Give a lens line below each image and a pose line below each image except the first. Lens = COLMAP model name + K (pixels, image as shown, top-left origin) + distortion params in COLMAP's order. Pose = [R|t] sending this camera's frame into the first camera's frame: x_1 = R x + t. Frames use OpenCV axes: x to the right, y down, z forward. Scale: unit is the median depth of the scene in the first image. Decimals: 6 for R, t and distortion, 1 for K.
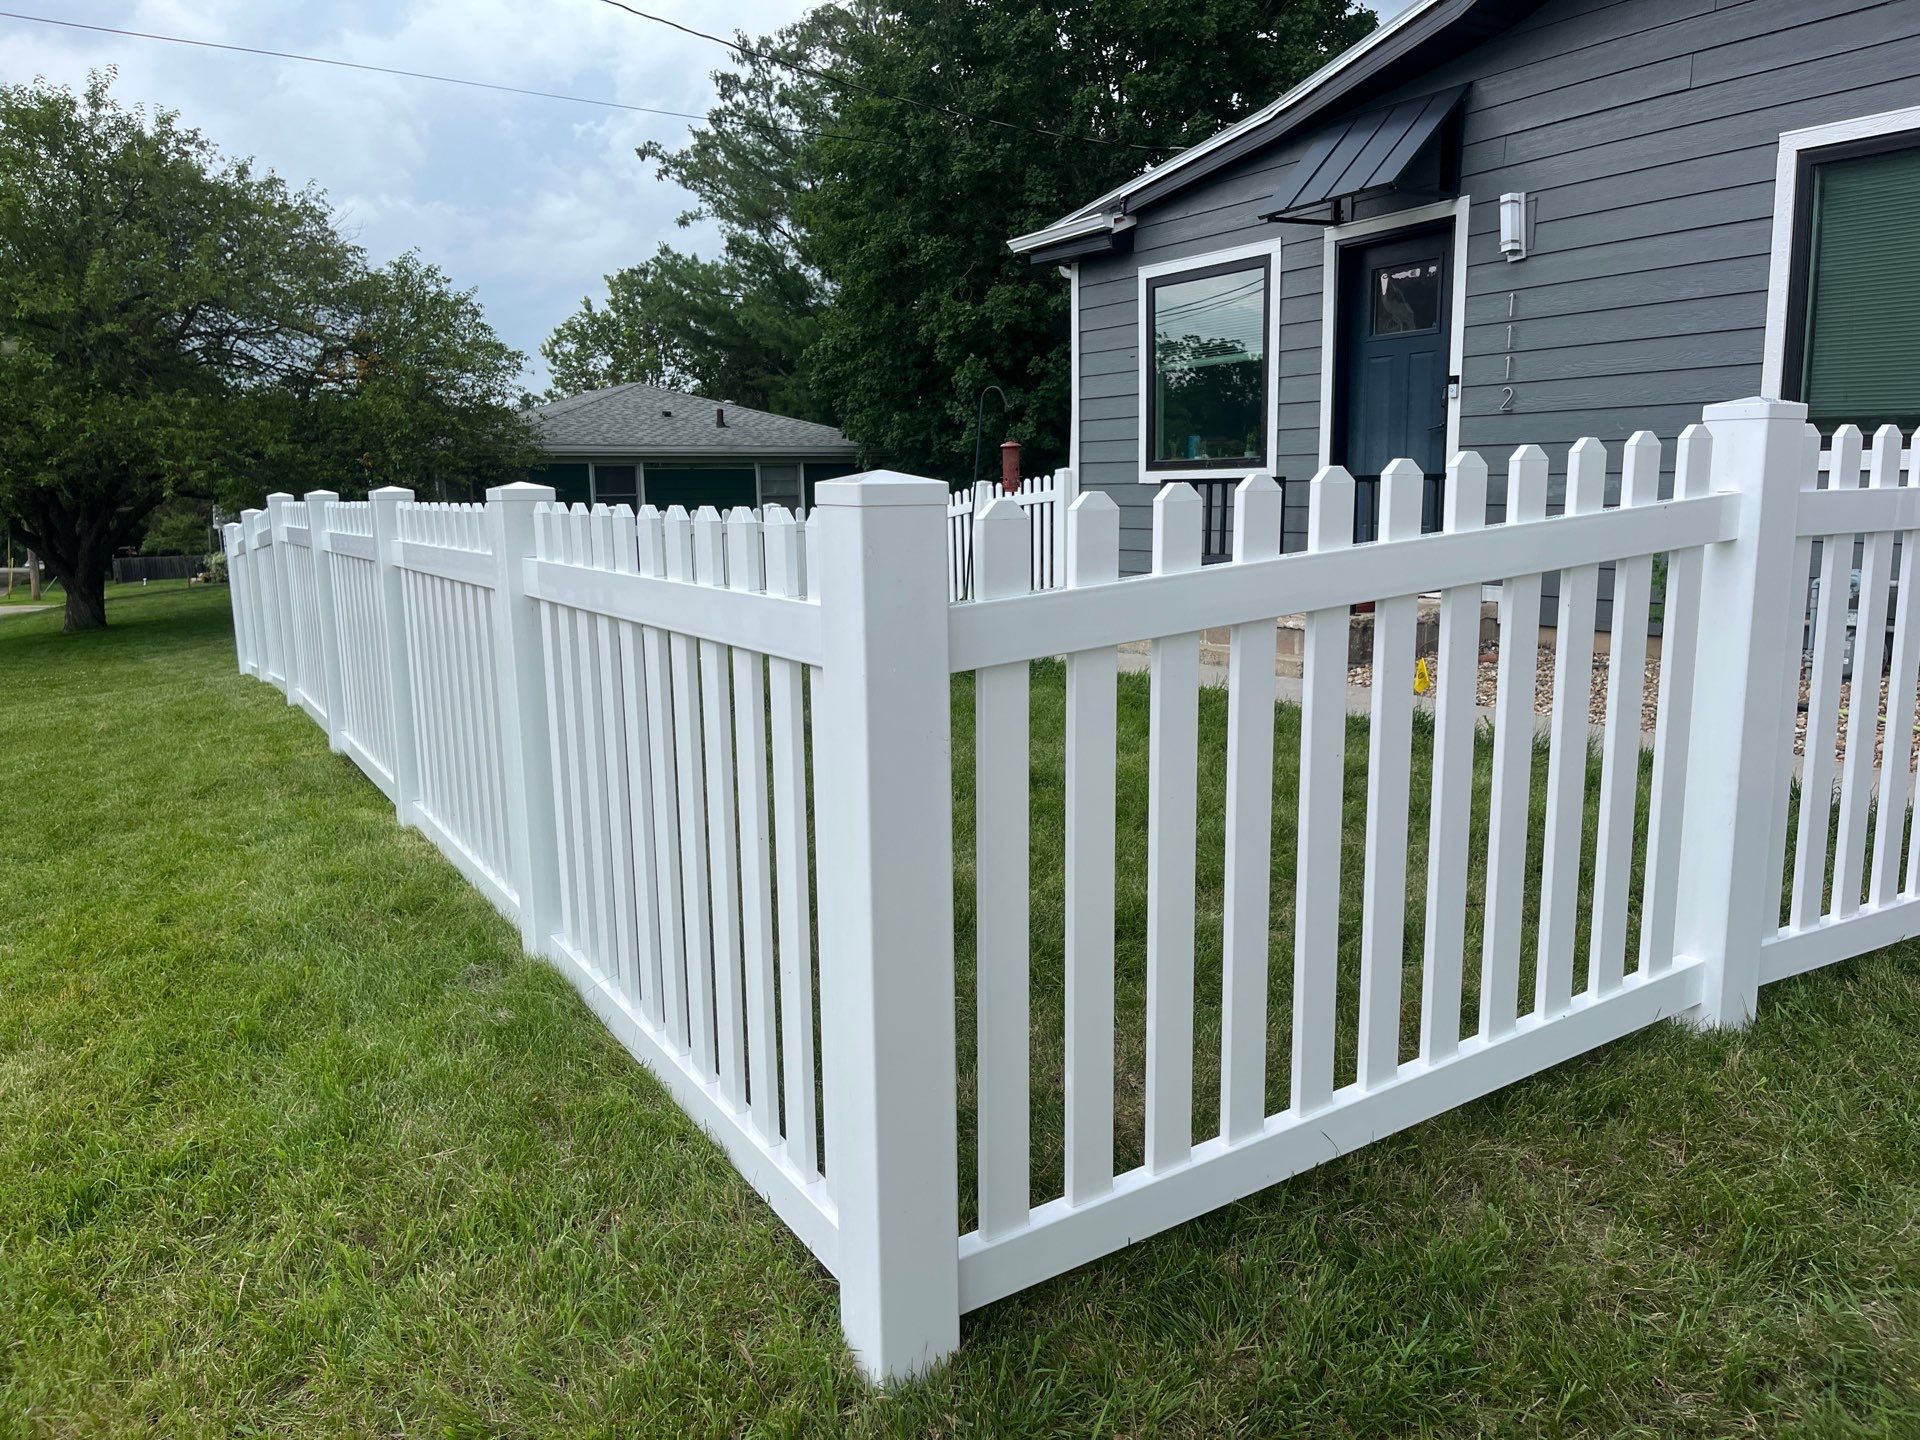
lens RADIAL K [[1450.5, 0, 995.7], [0, 1450.5, 747.0], [0, 0, 1]] dist [0.067781, -0.083194]
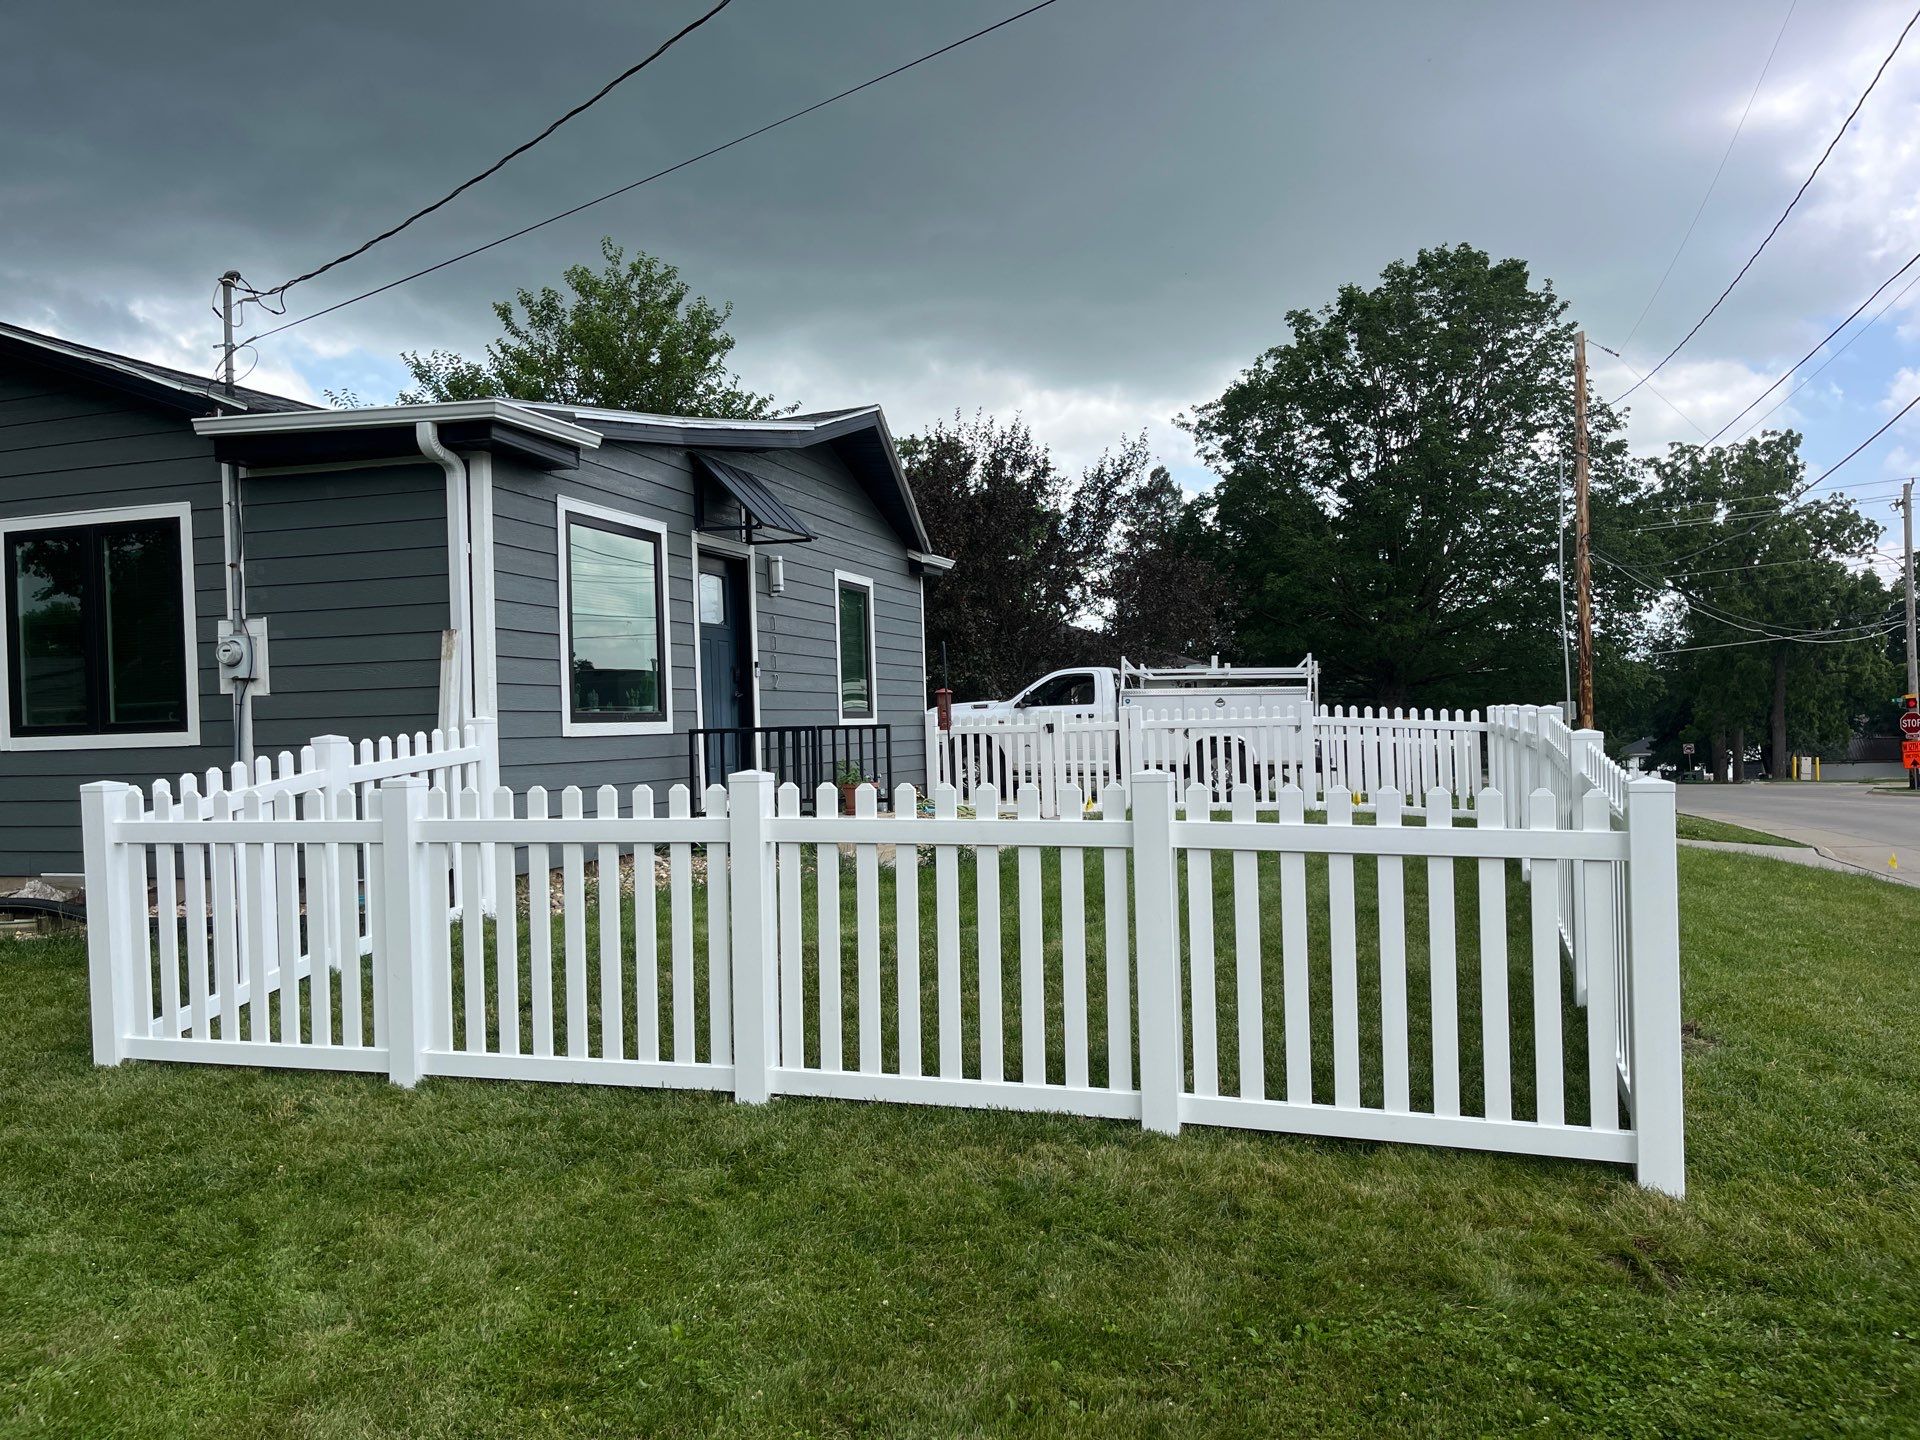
lens RADIAL K [[1445.3, 0, 960.9], [0, 1445.3, 748.2], [0, 0, 1]] dist [0.072020, -0.065000]
pose [[-0.654349, 0.021196, 0.755895, -0.302804], [0.172387, 0.977468, 0.121819, -0.104005], [-0.736281, 0.210019, -0.643259, 0.599857]]
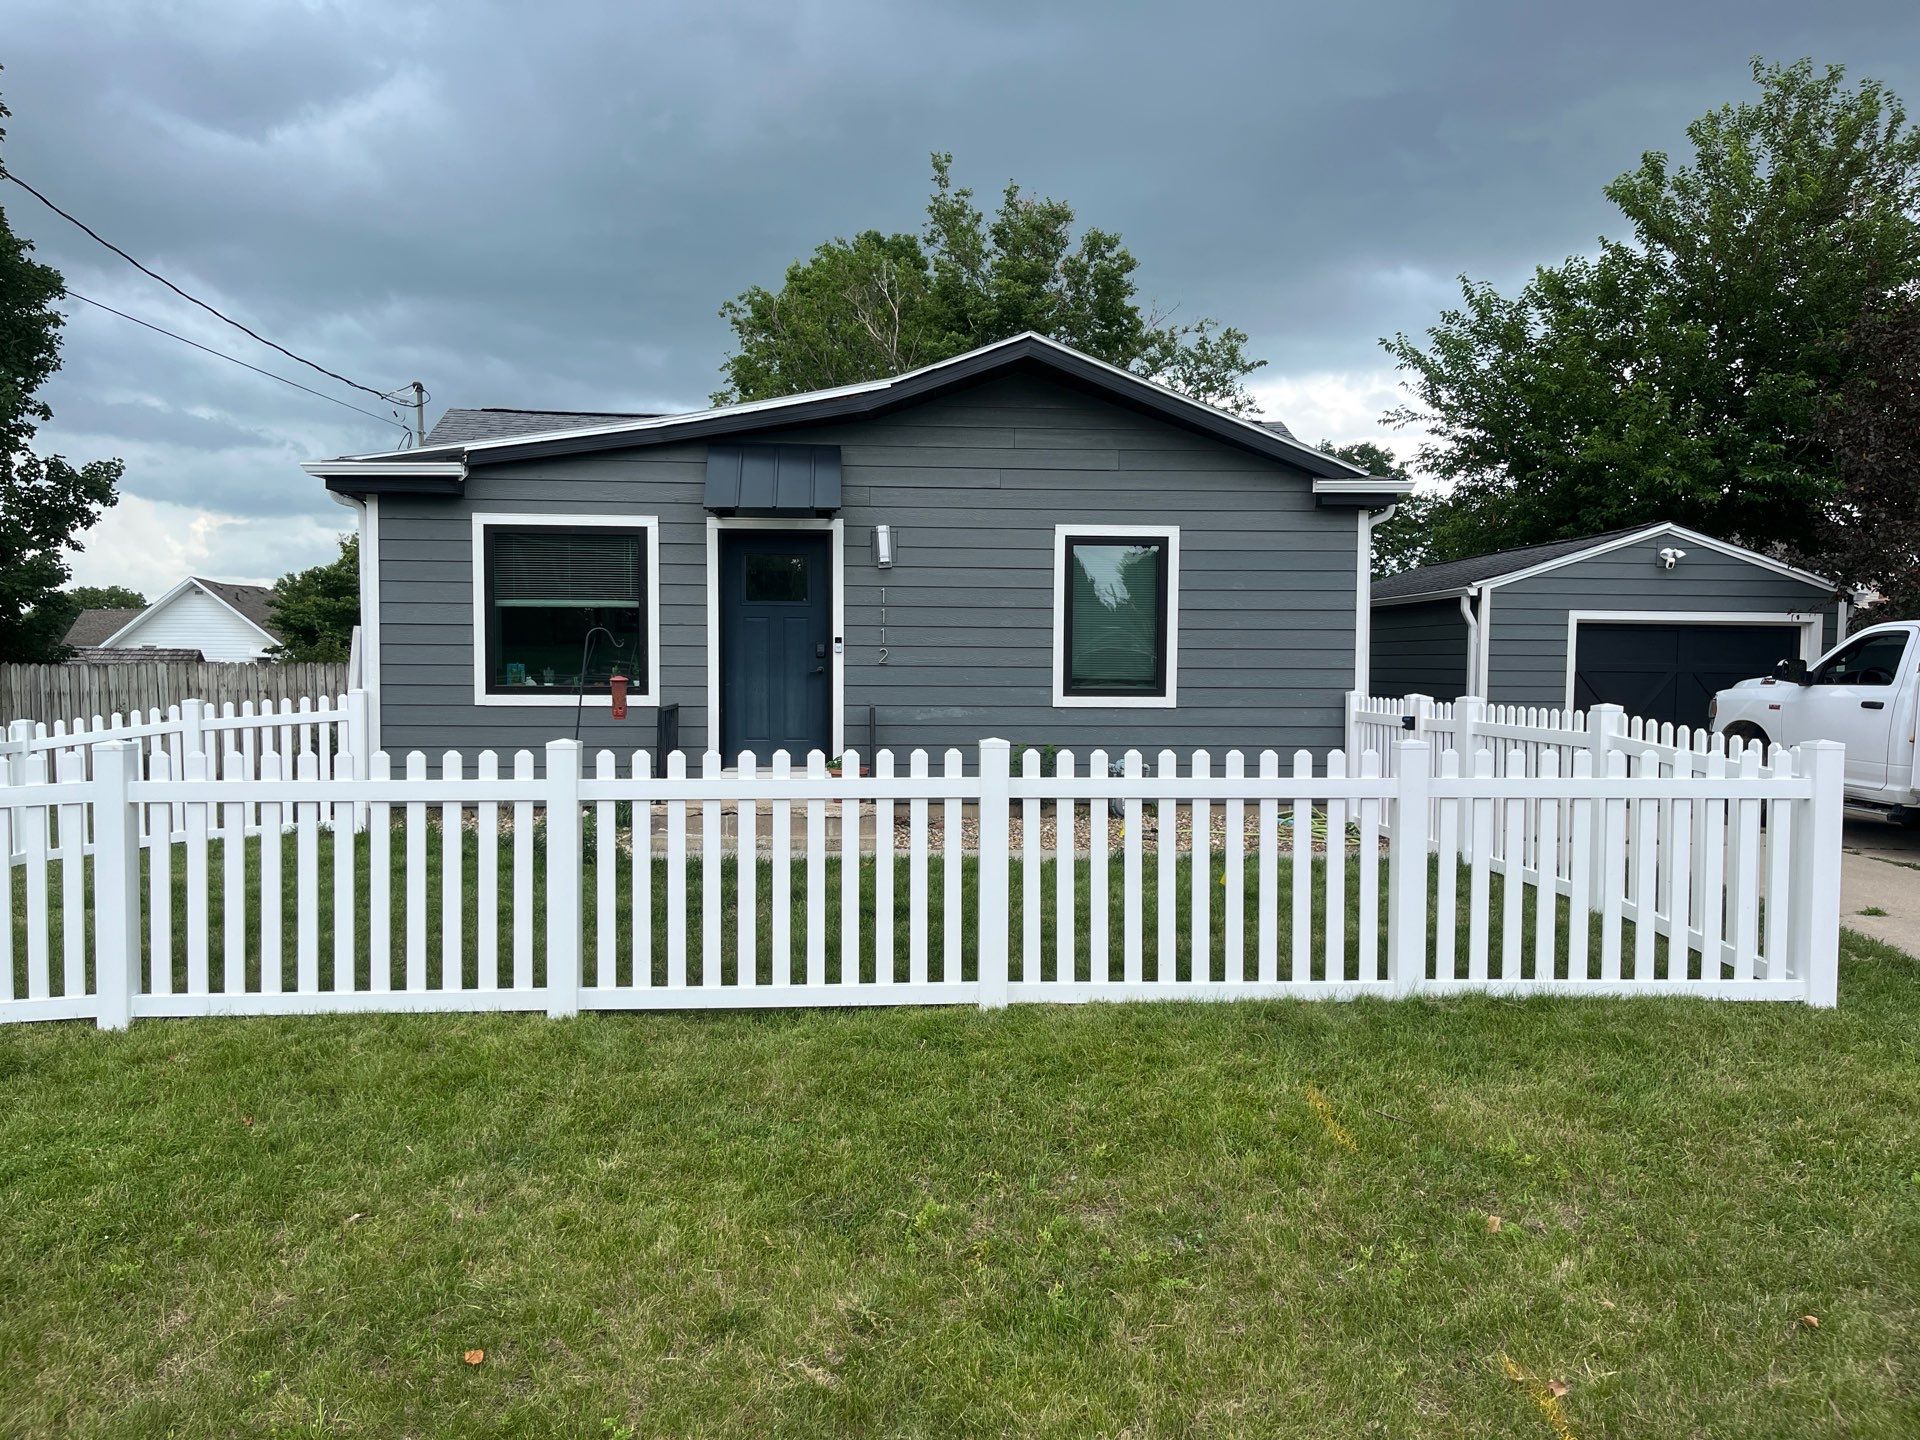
lens RADIAL K [[1445.3, 0, 960.9], [0, 1445.3, 748.2], [0, 0, 1]] dist [0.072020, -0.065000]
pose [[0.475995, -0.034458, 0.878773, -0.297119], [0.145279, 0.988585, -0.039927, -0.023630], [-0.867366, 0.146672, 0.475567, 0.077175]]
